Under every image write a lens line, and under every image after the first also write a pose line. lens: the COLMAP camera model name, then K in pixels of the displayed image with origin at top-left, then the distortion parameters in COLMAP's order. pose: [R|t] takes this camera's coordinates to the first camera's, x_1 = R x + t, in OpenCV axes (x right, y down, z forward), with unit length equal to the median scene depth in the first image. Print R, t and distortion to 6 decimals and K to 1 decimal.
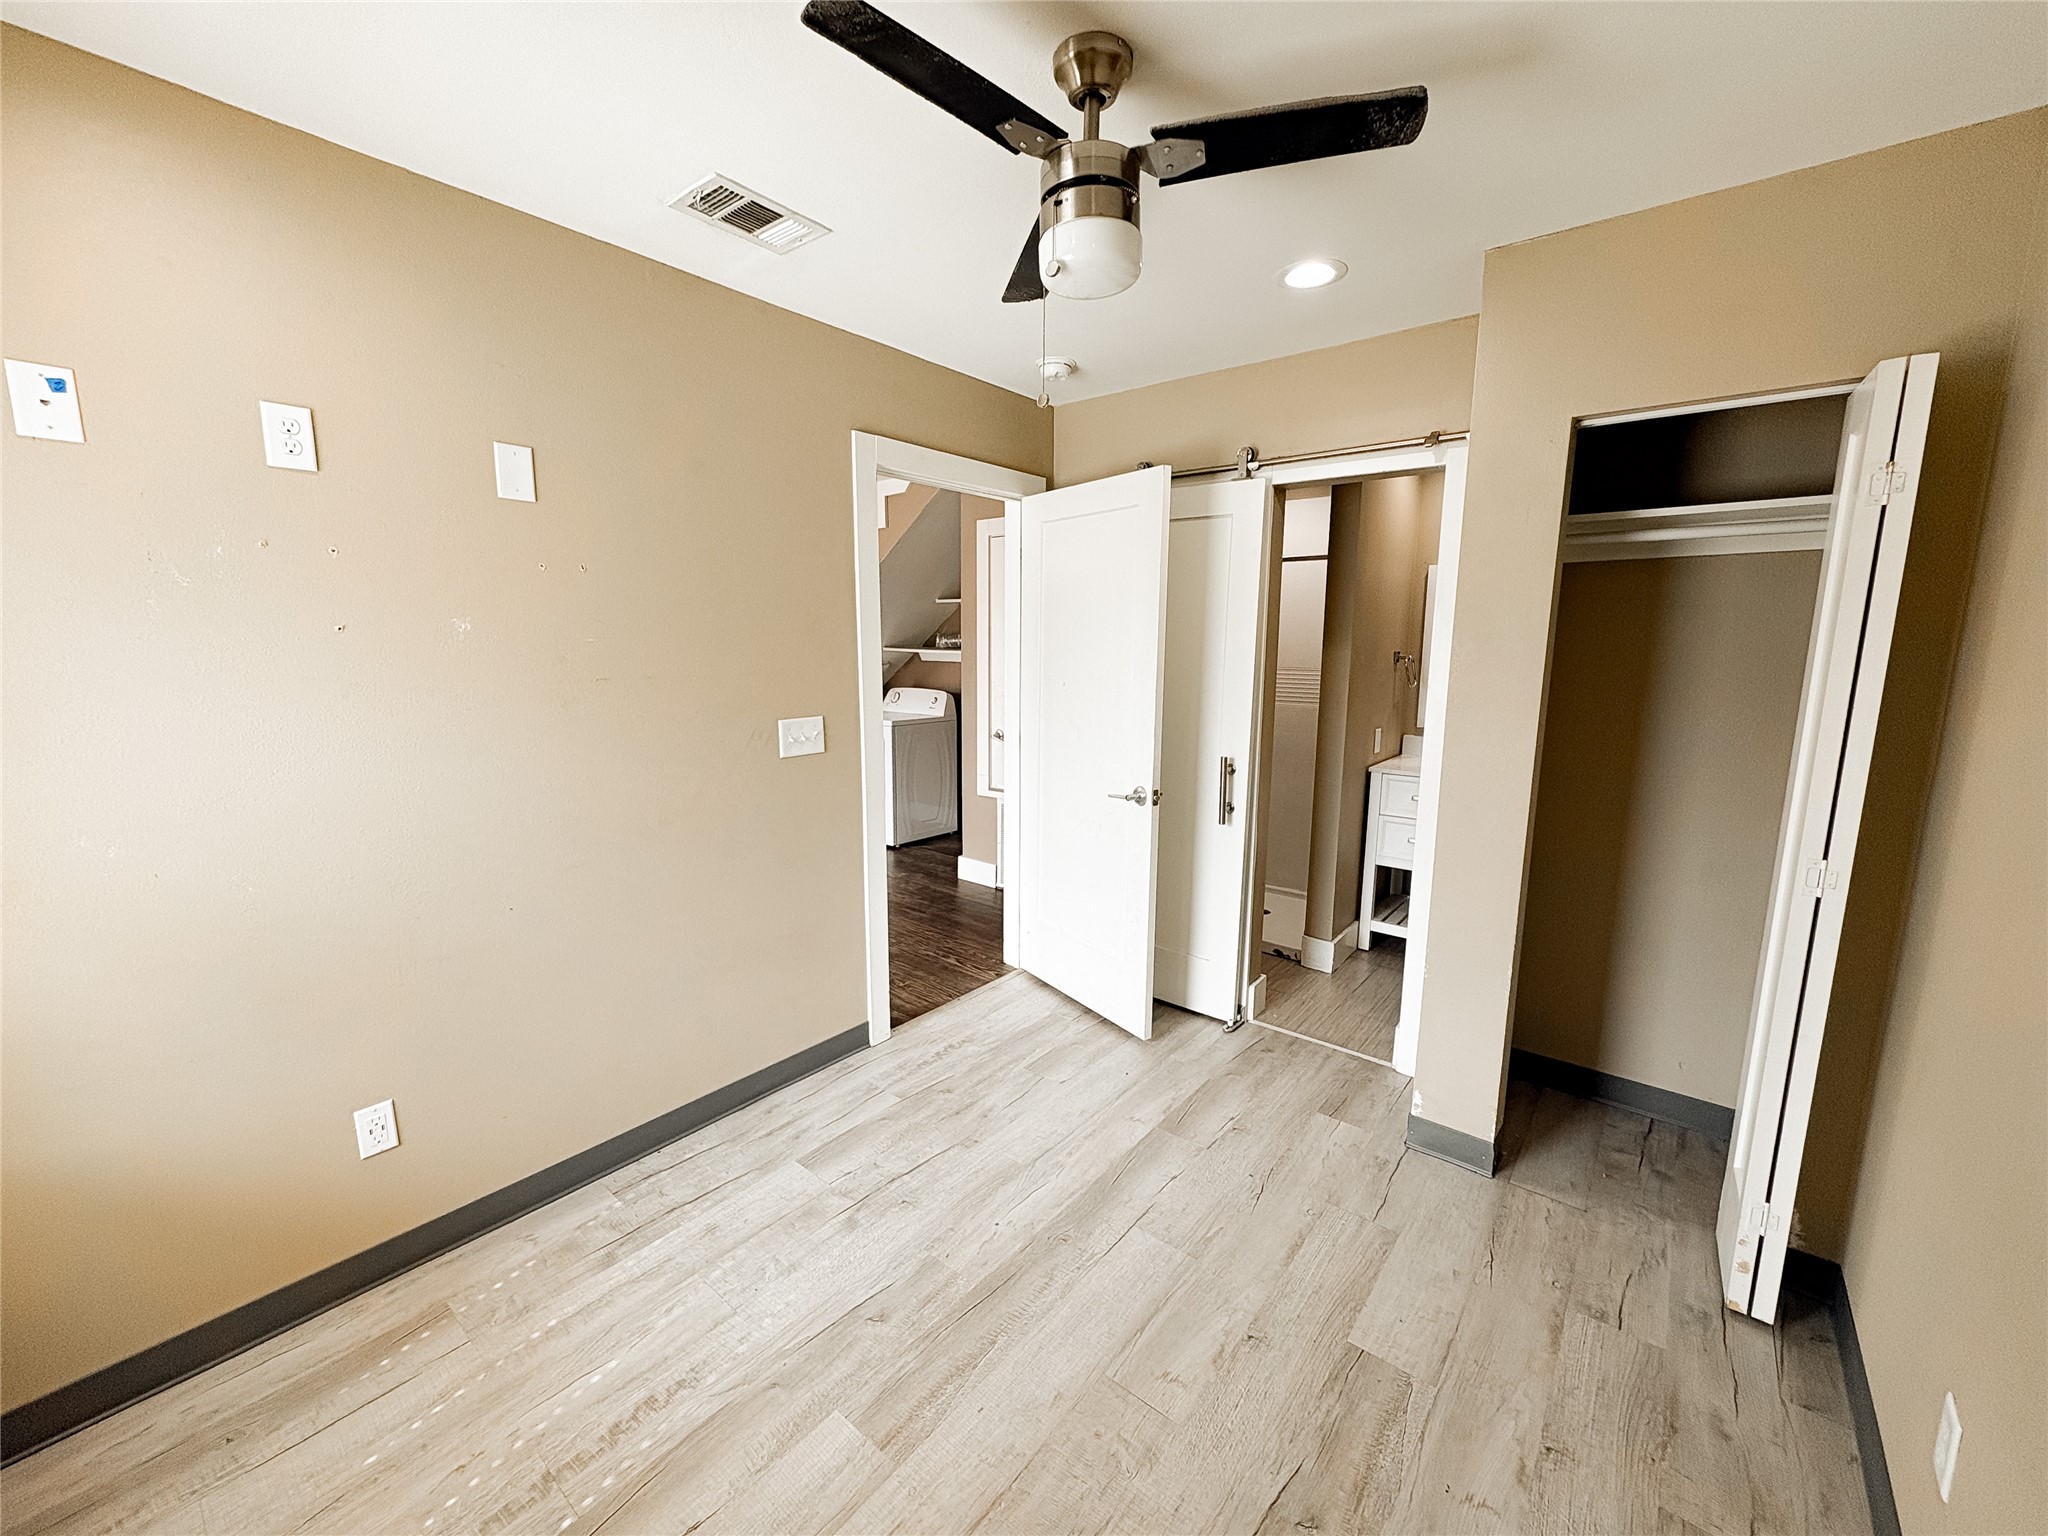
lens RADIAL K [[814.1, 0, 1024.0], [0, 814.1, 768.0], [0, 0, 1]] dist [-0.000608, -0.000025]
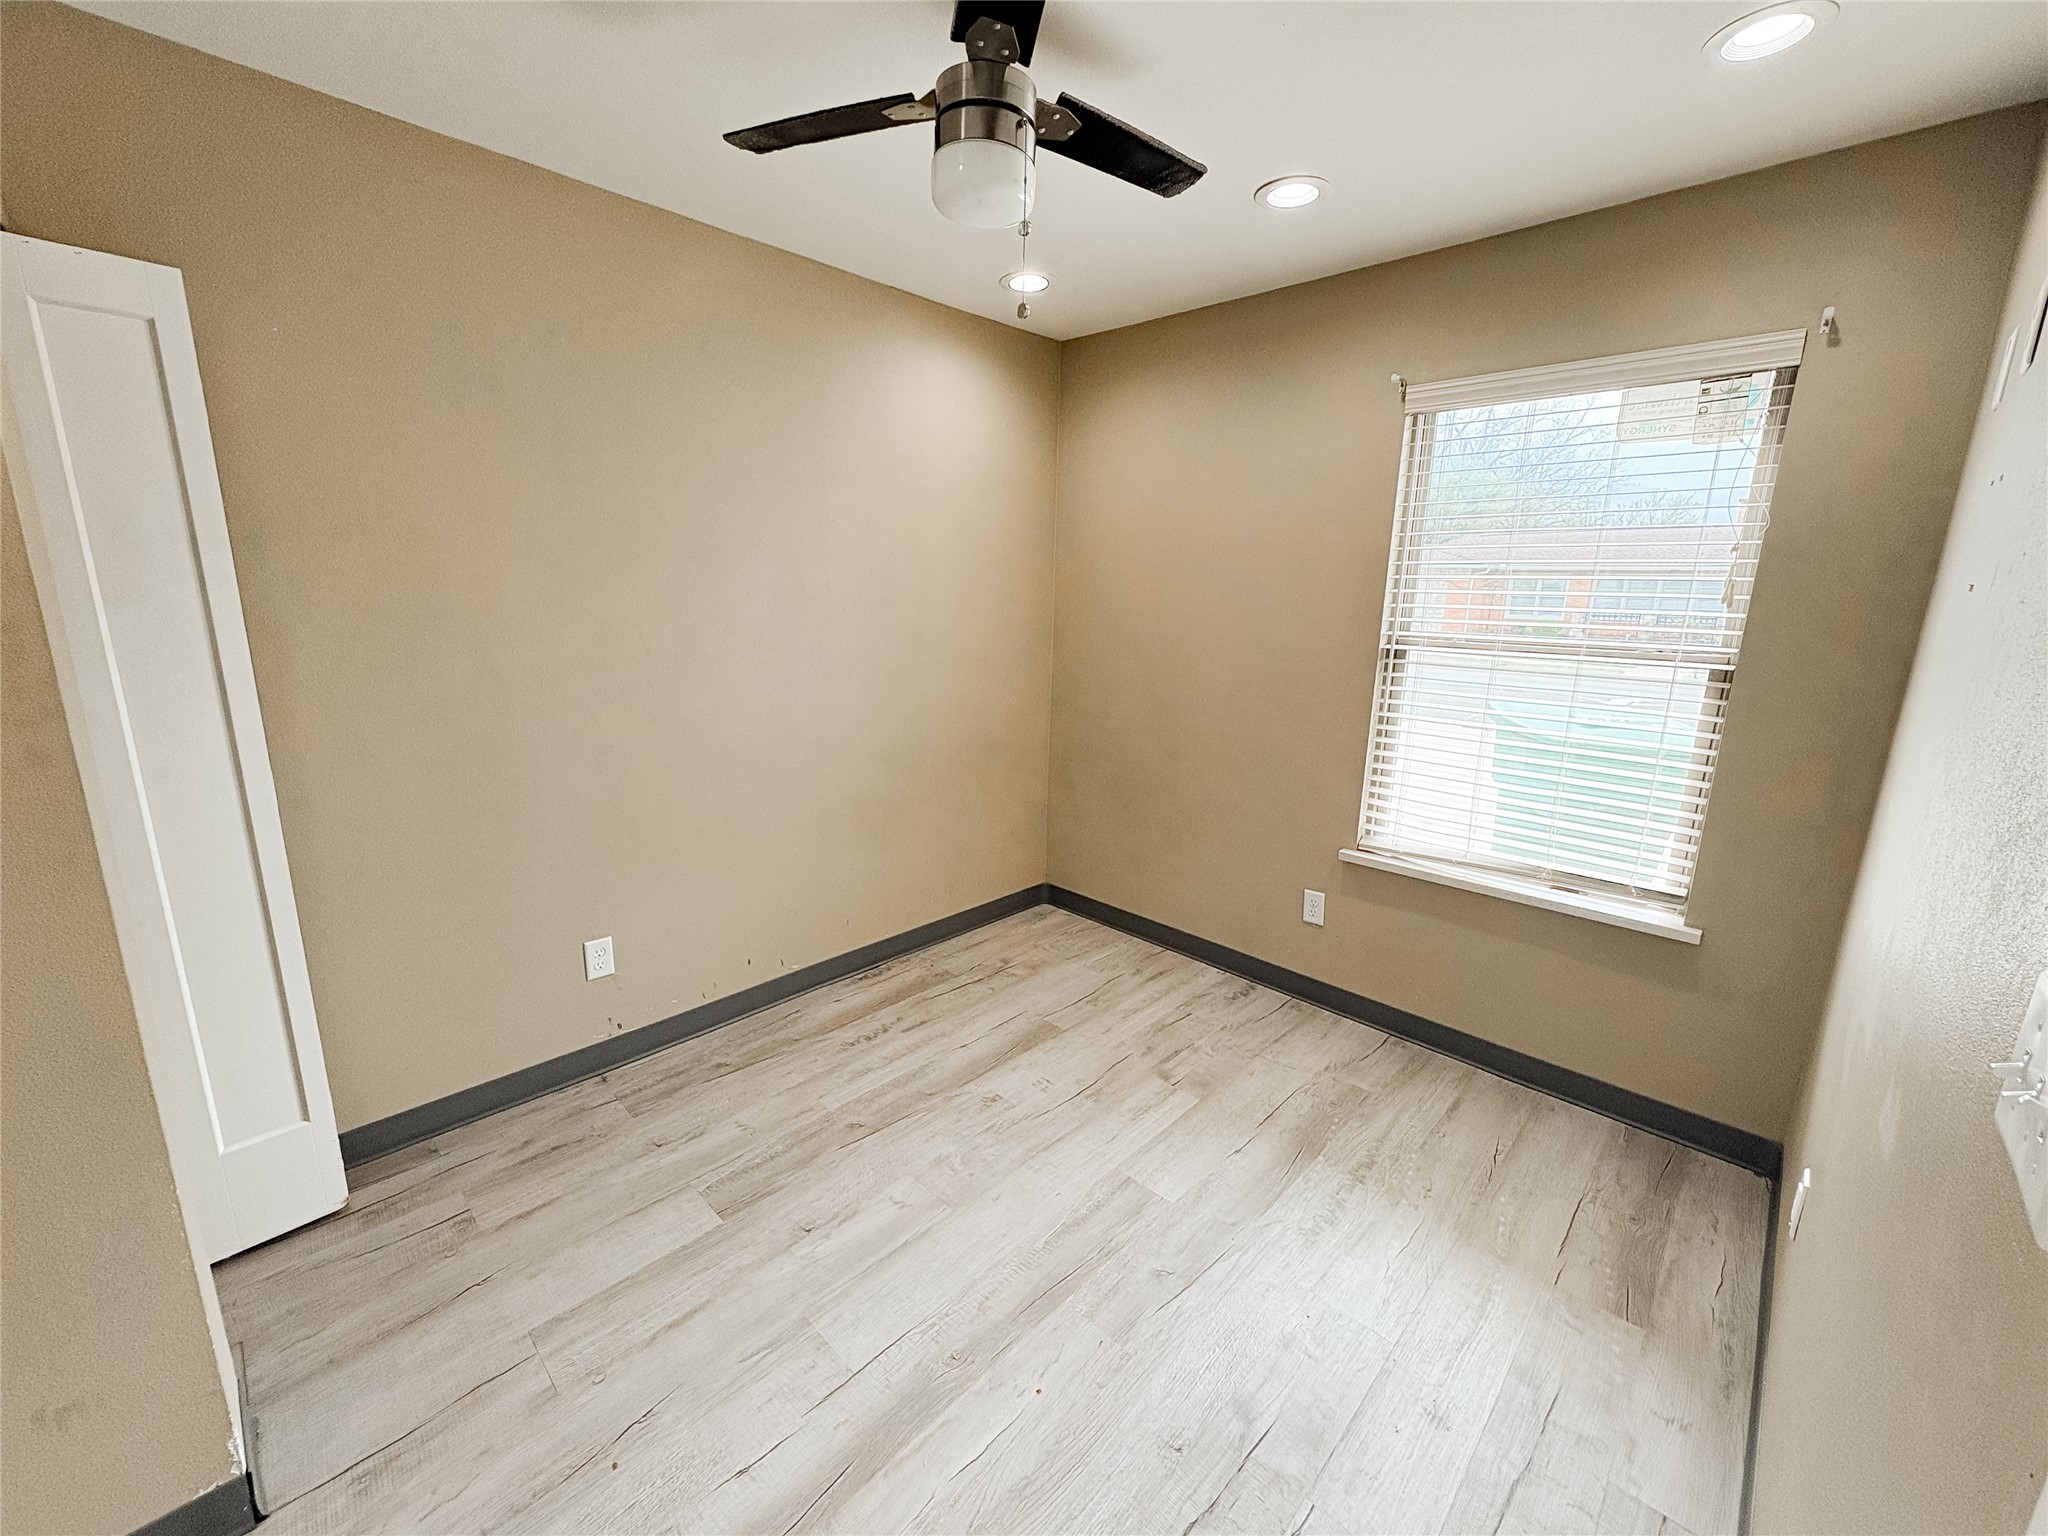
lens RADIAL K [[814.1, 0, 1024.0], [0, 814.1, 768.0], [0, 0, 1]] dist [-0.000608, -0.000025]
pose [[-0.996276, -0.045092, 0.073486, -0.056117], [-0.014824, 0.929226, 0.369216, -0.265568], [-0.084934, 0.366751, -0.926434, 1.719883]]
